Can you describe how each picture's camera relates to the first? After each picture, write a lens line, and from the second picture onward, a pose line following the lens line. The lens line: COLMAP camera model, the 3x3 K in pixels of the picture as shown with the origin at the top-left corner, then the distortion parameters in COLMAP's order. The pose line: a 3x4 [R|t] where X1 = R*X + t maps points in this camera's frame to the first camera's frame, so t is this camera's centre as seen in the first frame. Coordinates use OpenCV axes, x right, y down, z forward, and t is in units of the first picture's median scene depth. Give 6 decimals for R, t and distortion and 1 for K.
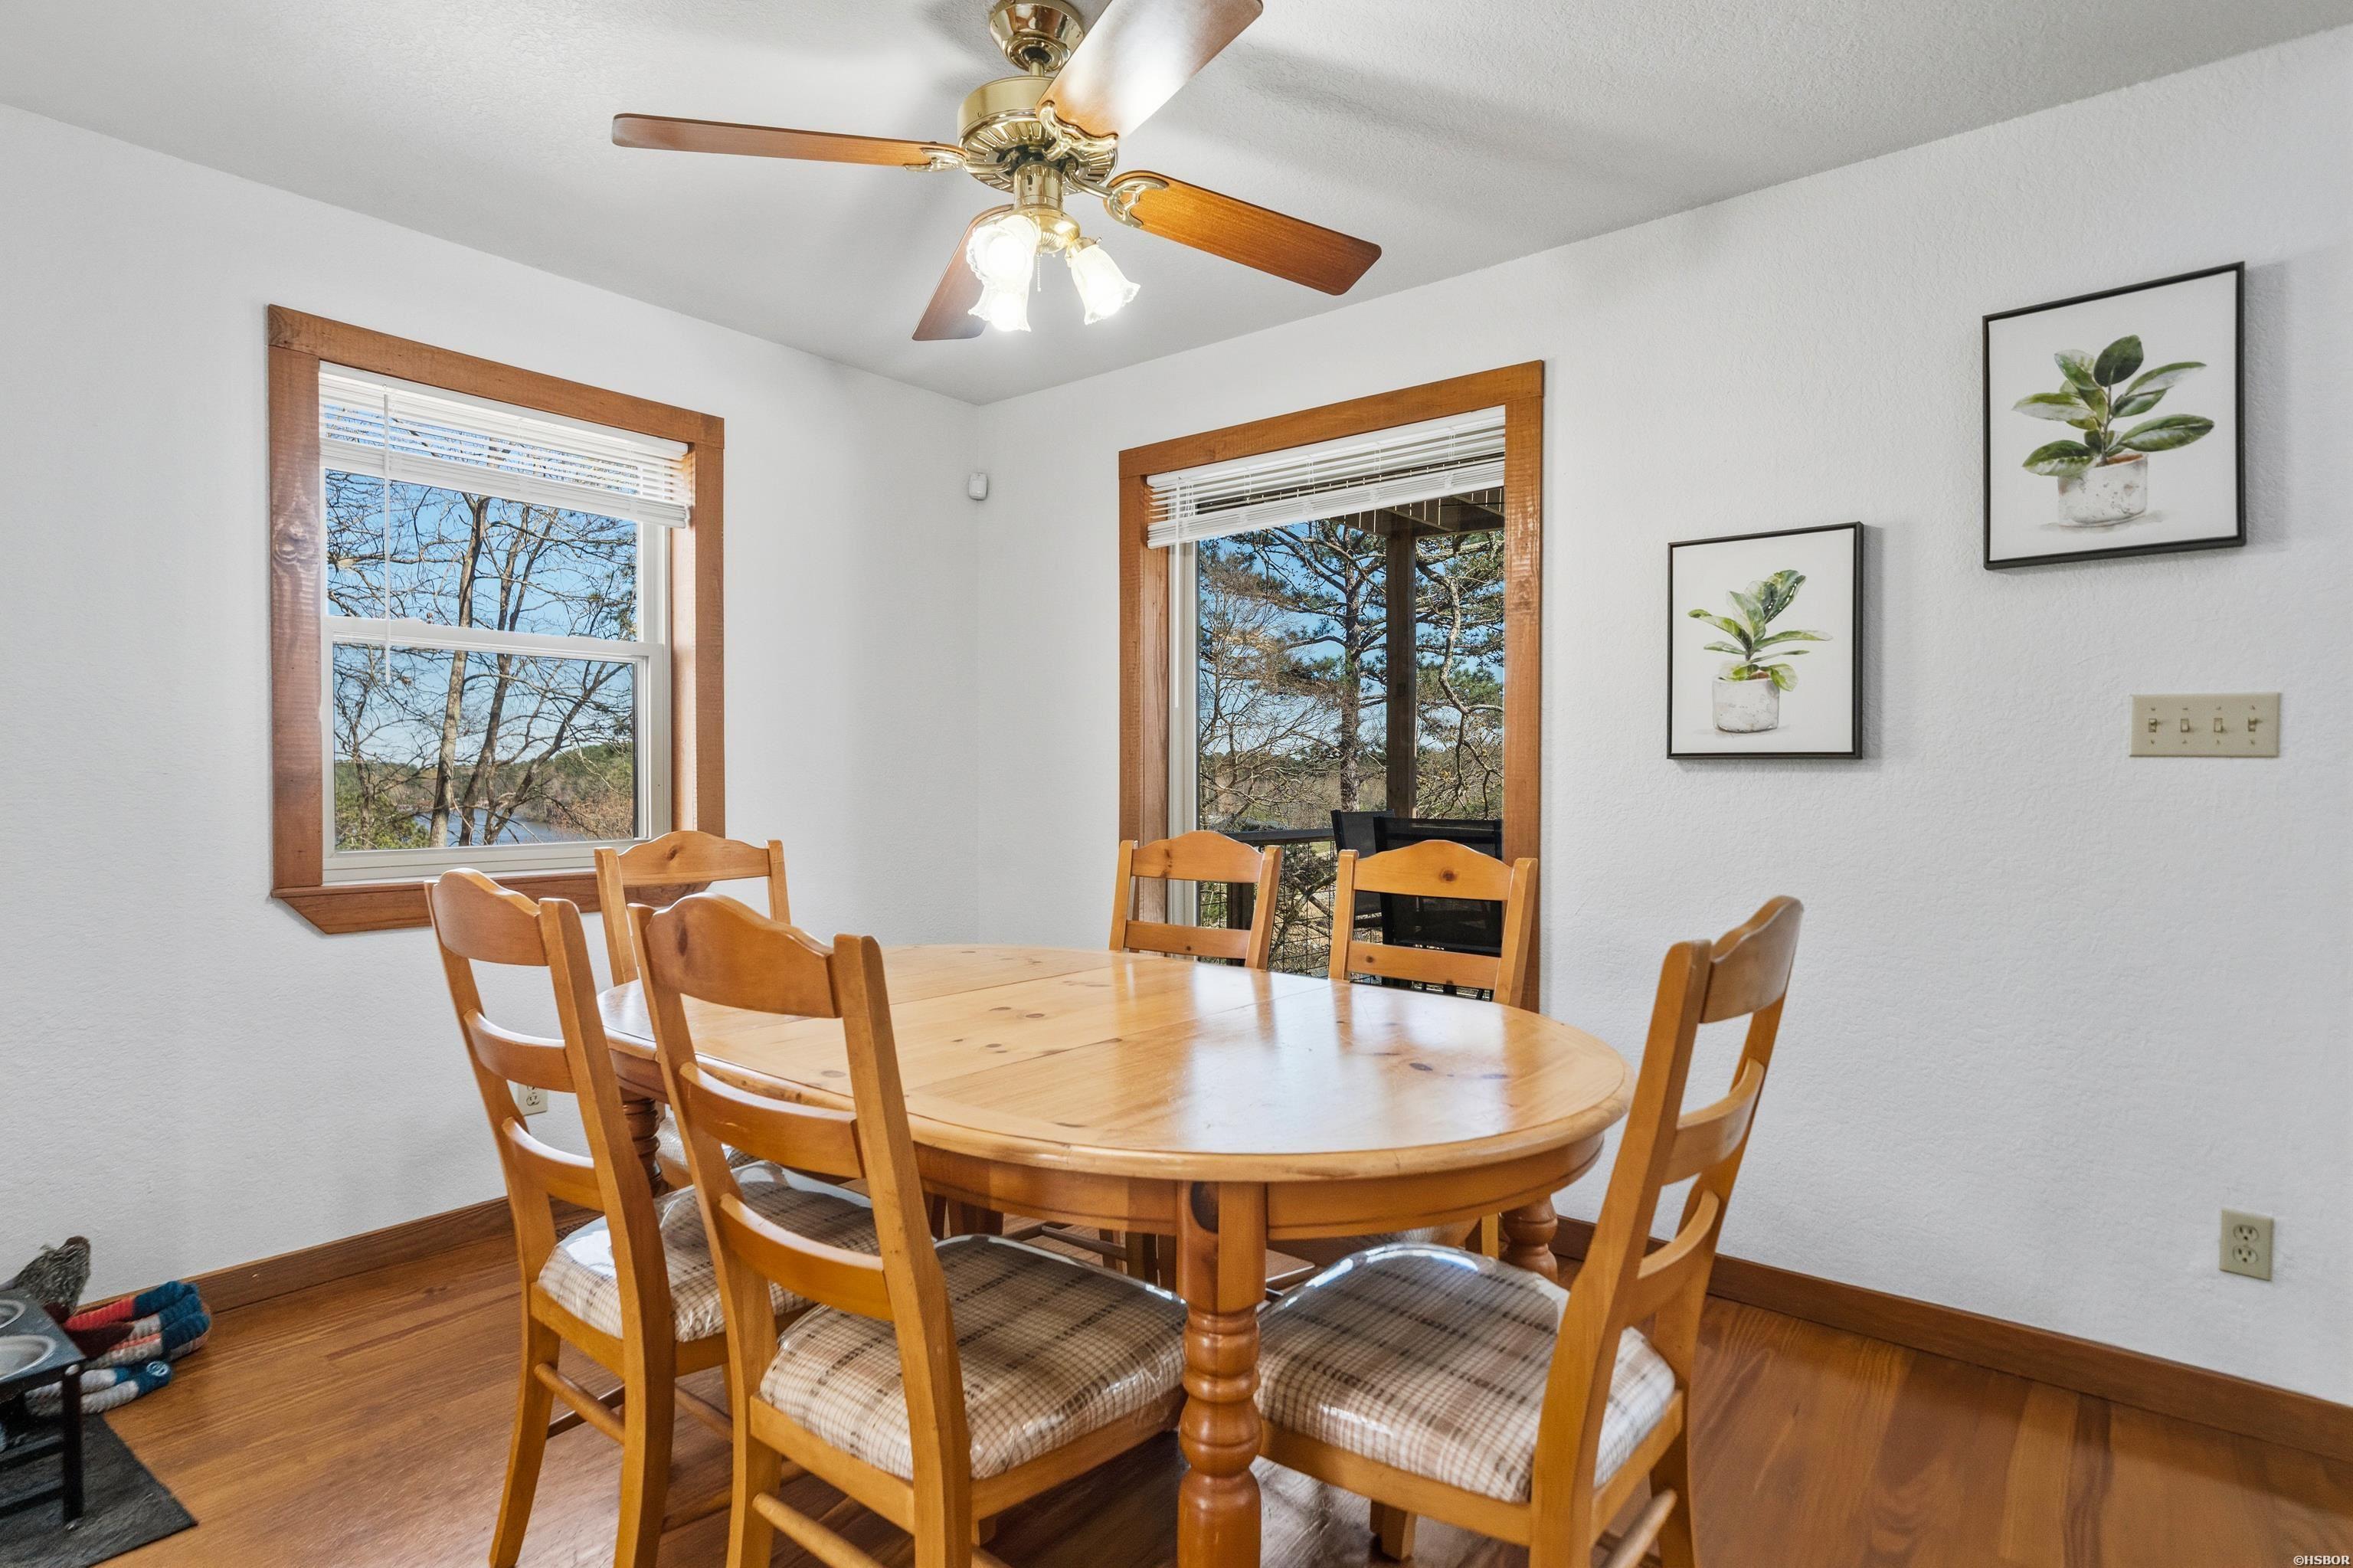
lens RADIAL K [[1204.0, 0, 1181.1], [0, 1204.0, 789.5], [0, 0, 1]] dist [-0.002758, -0.000679]
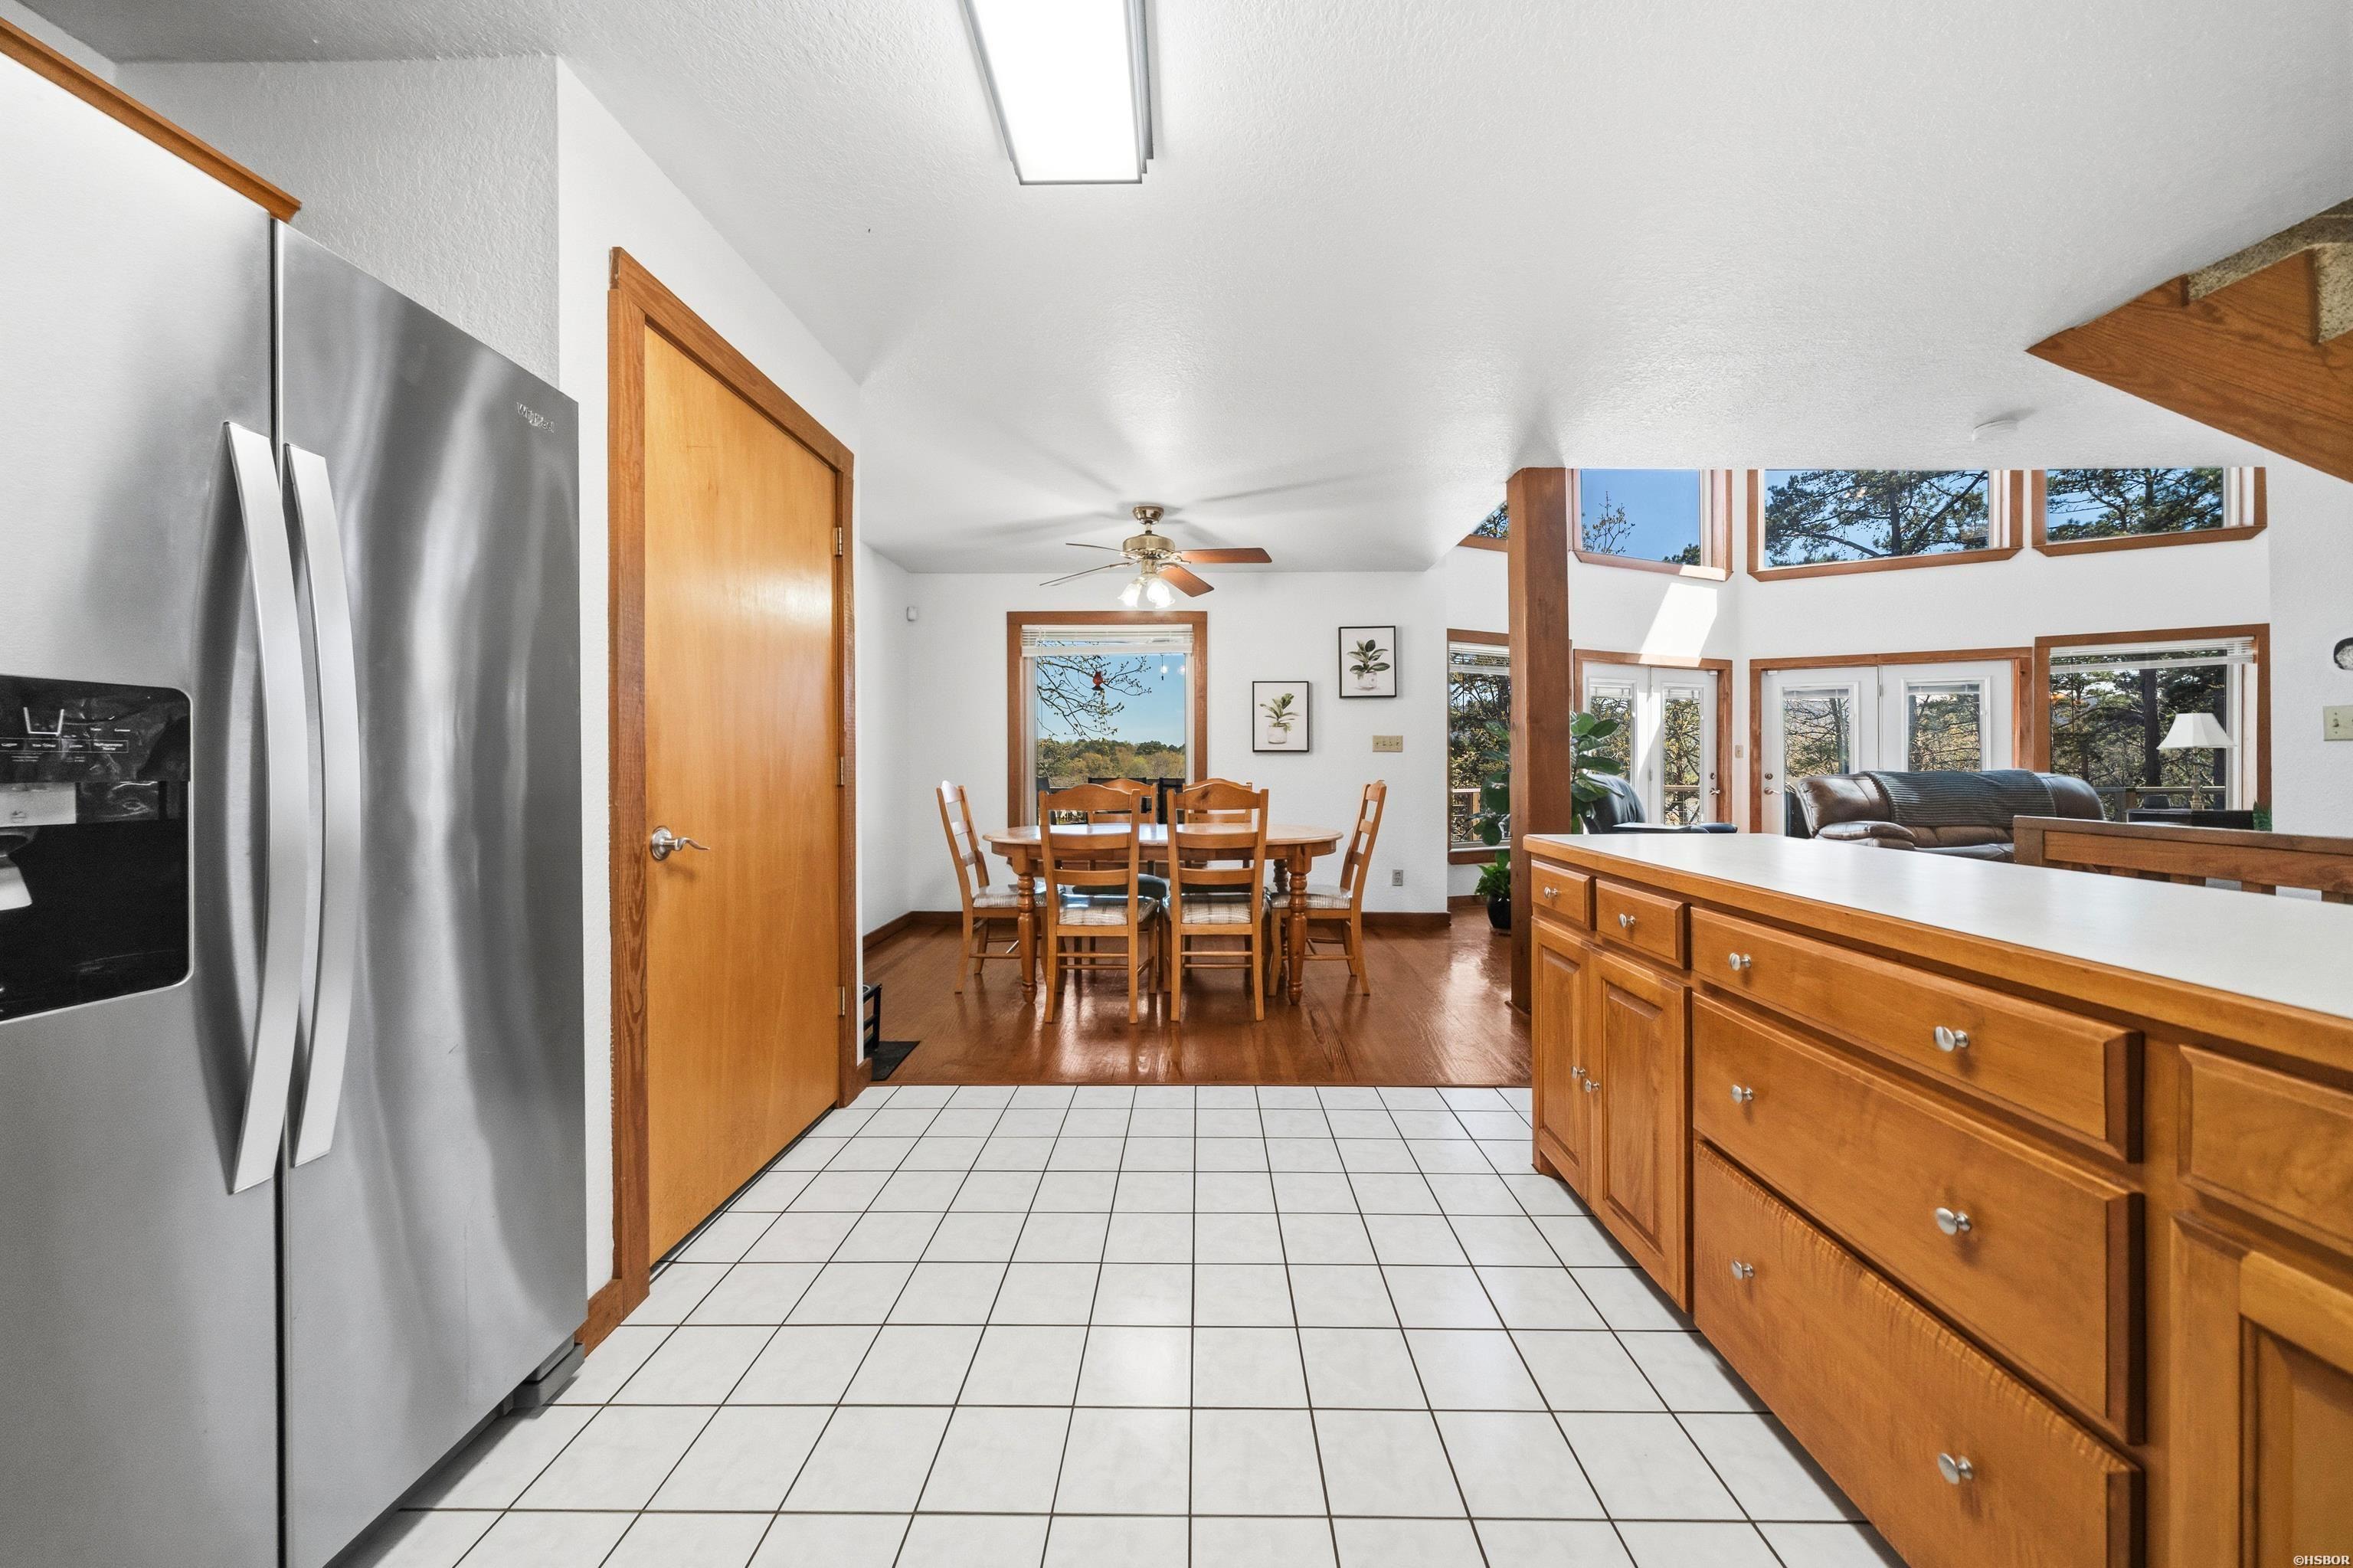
lens RADIAL K [[805.9, 0, 1181.8], [0, 805.9, 772.7], [0, 0, 1]] dist [-0.013088, -0.000139]
pose [[0.793054, -0.011617, 0.609040, -1.079145], [0.013075, 0.999912, 0.002047, 0.022745], [-0.609011, 0.006340, 0.793137, -0.556484]]
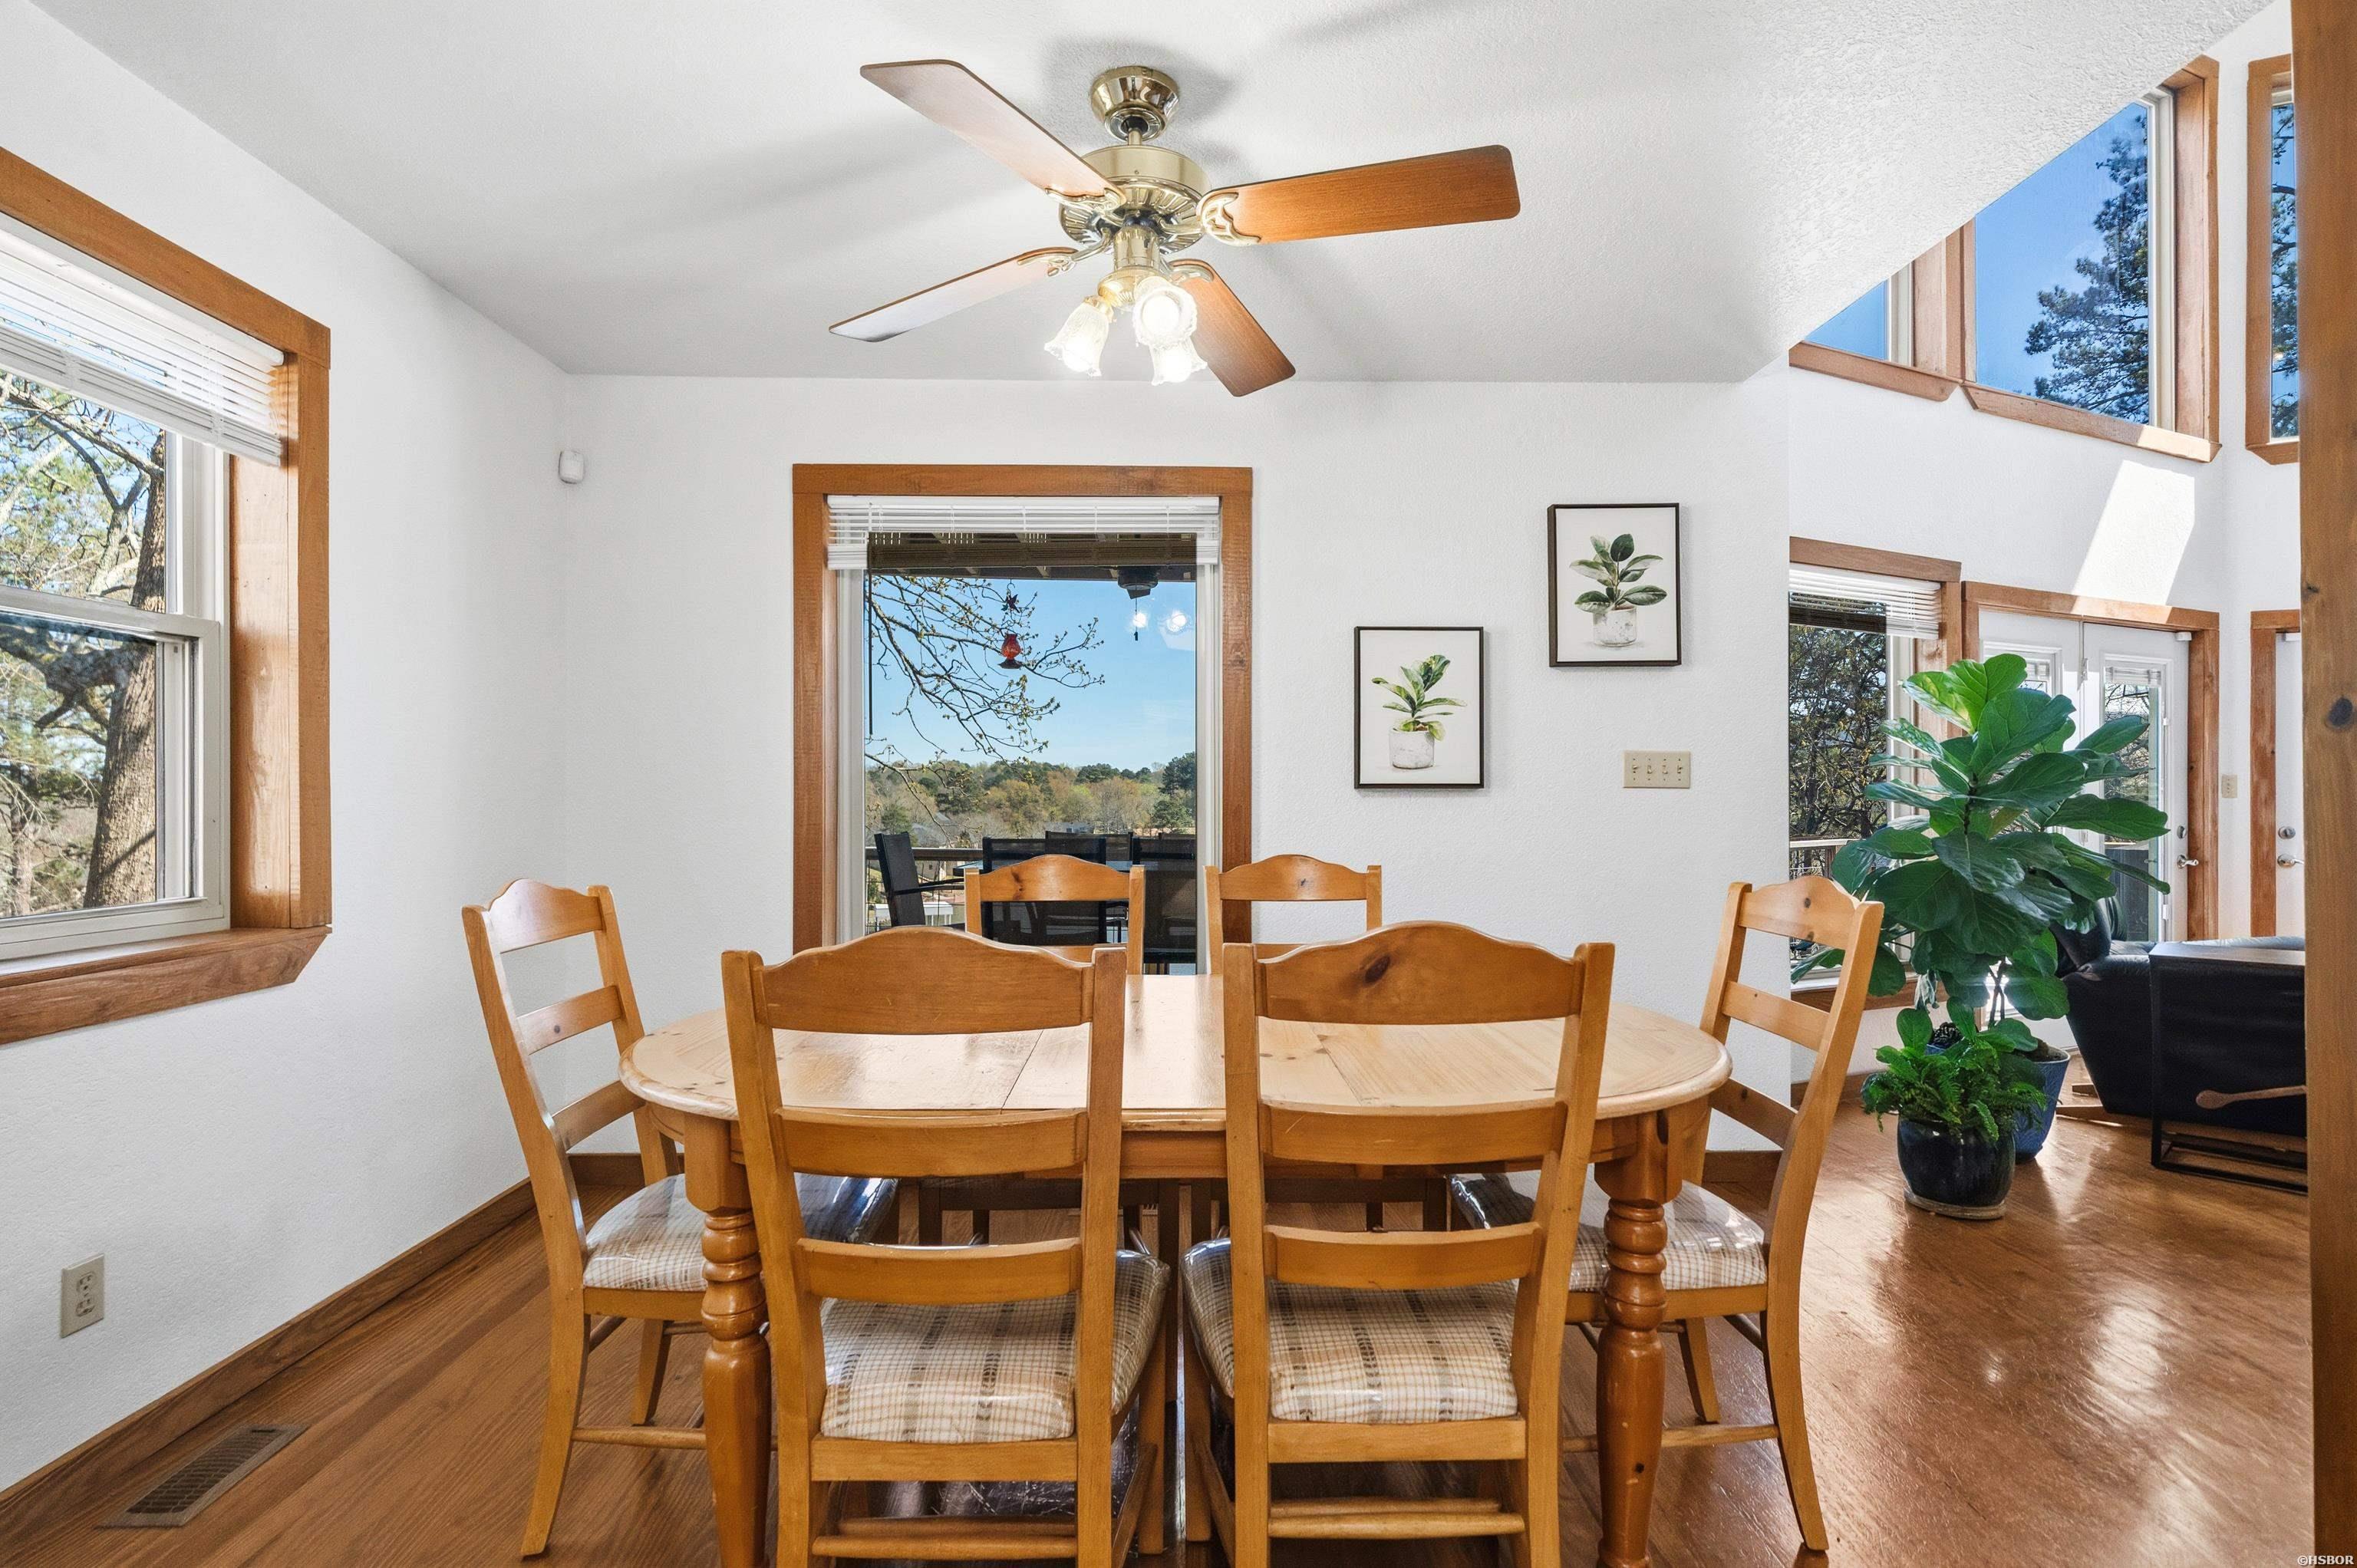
lens RADIAL K [[1123.6, 0, 1184.9], [0, 1123.6, 792.2], [0, 0, 1]] dist [0.000903, 0.000361]
pose [[0.768134, -0.001362, 0.640288, -0.594478], [0.011265, 0.999872, -0.011387, -0.009409], [-0.640190, 0.015959, 0.768050, 0.182538]]
